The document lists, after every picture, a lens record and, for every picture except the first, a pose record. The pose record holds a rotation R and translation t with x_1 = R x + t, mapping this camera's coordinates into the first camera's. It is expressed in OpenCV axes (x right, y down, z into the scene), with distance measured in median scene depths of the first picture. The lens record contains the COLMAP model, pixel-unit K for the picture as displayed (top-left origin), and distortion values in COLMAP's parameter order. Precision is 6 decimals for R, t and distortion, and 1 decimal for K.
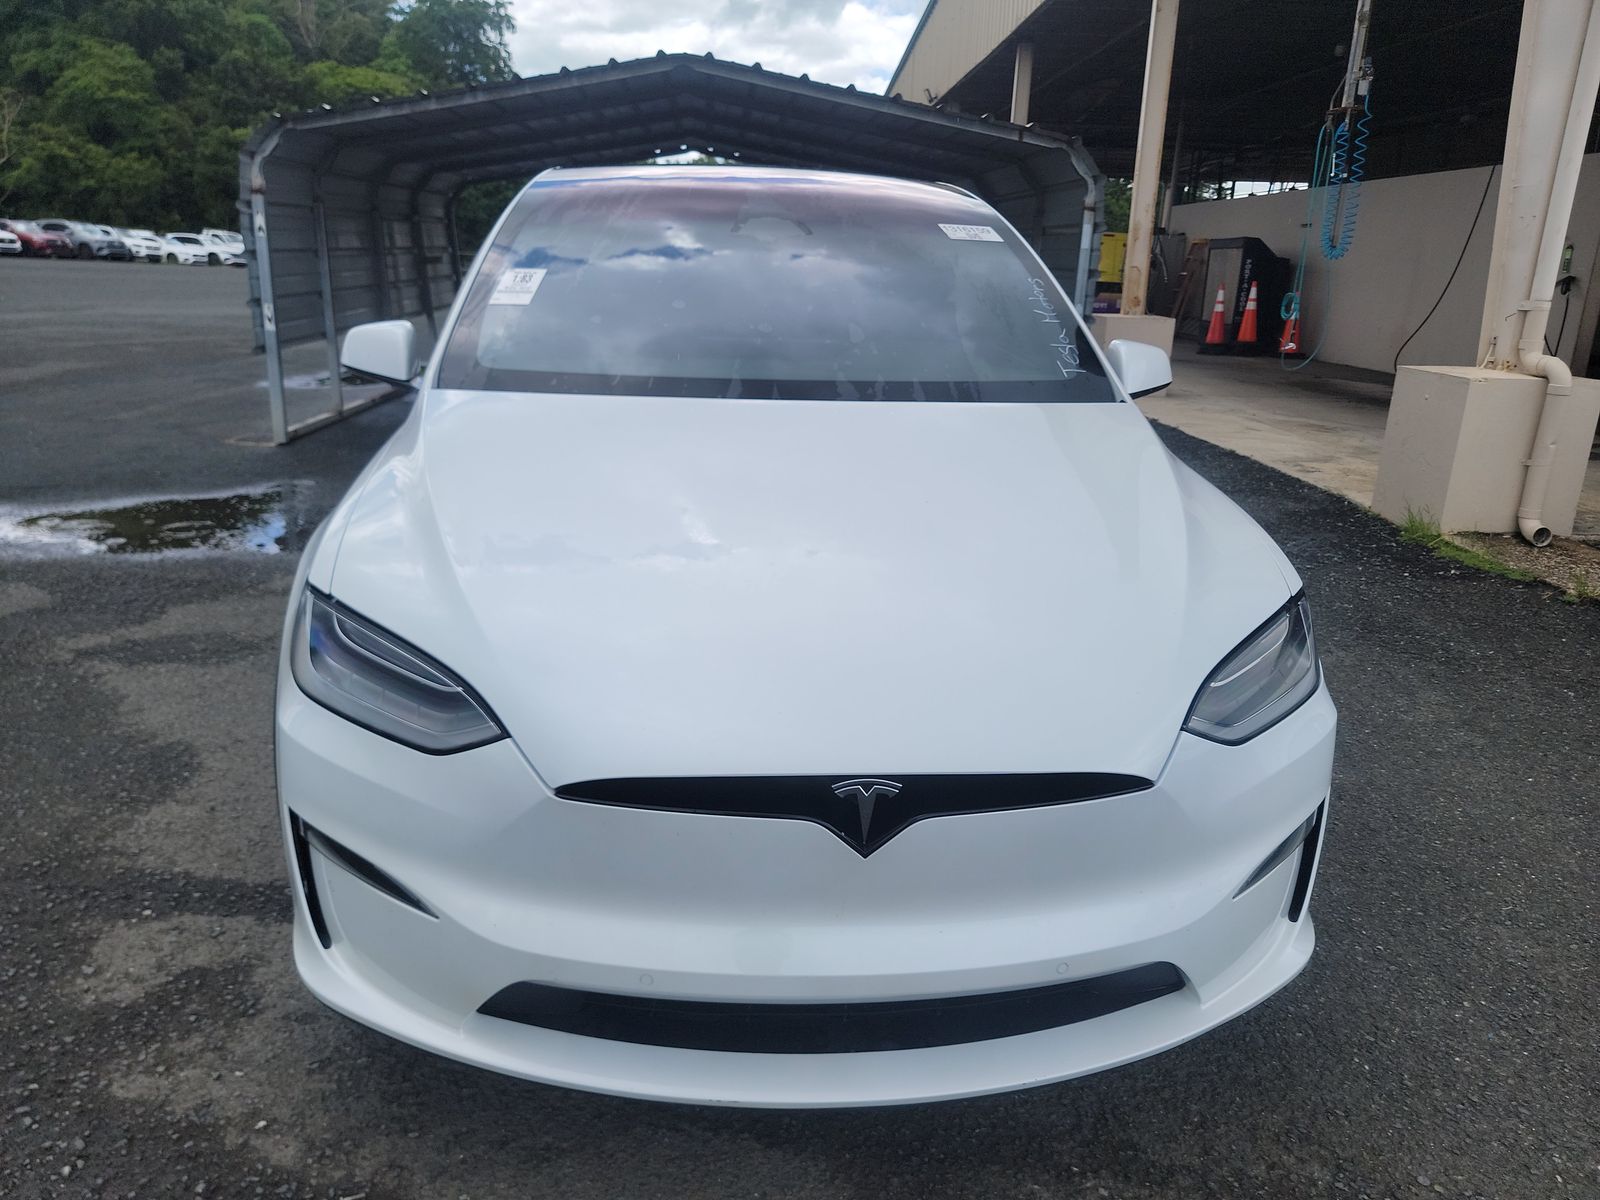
lens RADIAL K [[1112.8, 0, 798.4], [0, 1112.8, 625.0], [0, 0, 1]] dist [0.077614, -0.057563]
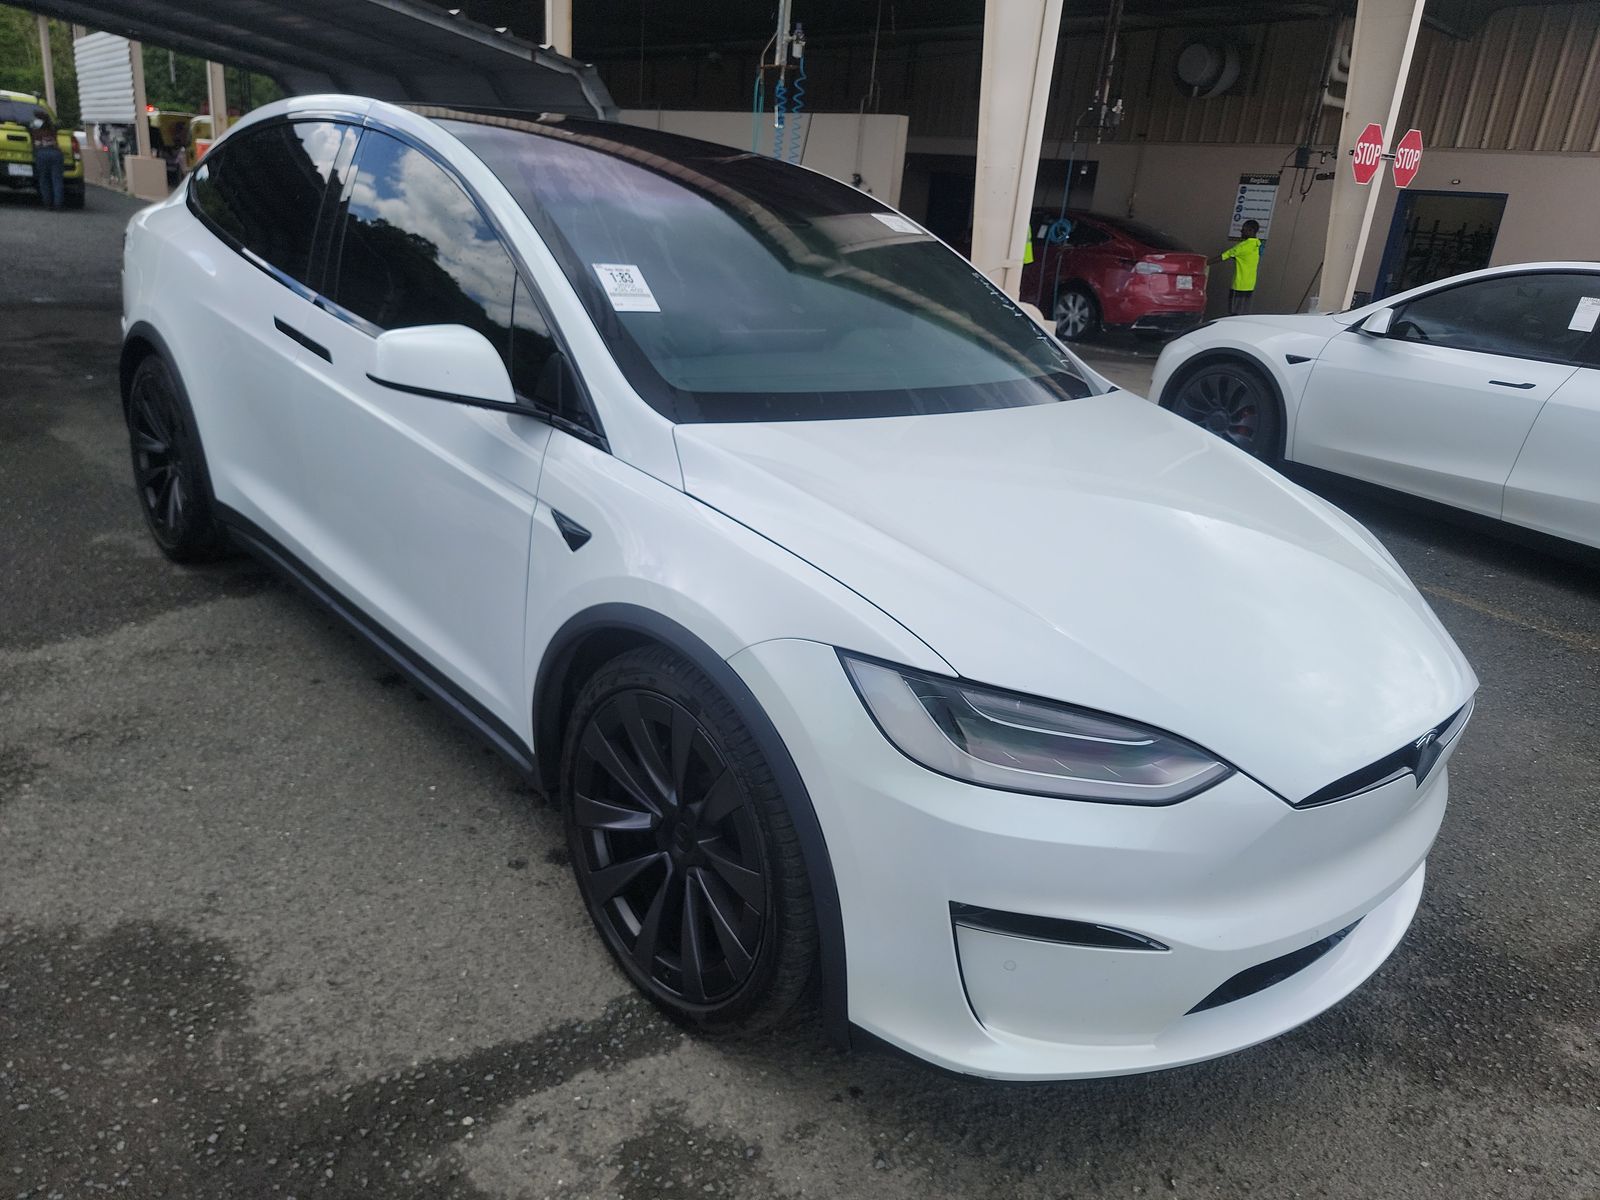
lens RADIAL K [[1111.3, 0, 800.0], [0, 1111.3, 600.0], [0, 0, 1]] dist [0.075222, -0.065050]
pose [[0.783122, -0.173779, 0.597094, -0.685317], [0.129336, 0.984680, 0.116951, -0.140717], [-0.608270, -0.014361, 0.793600, 0.210373]]
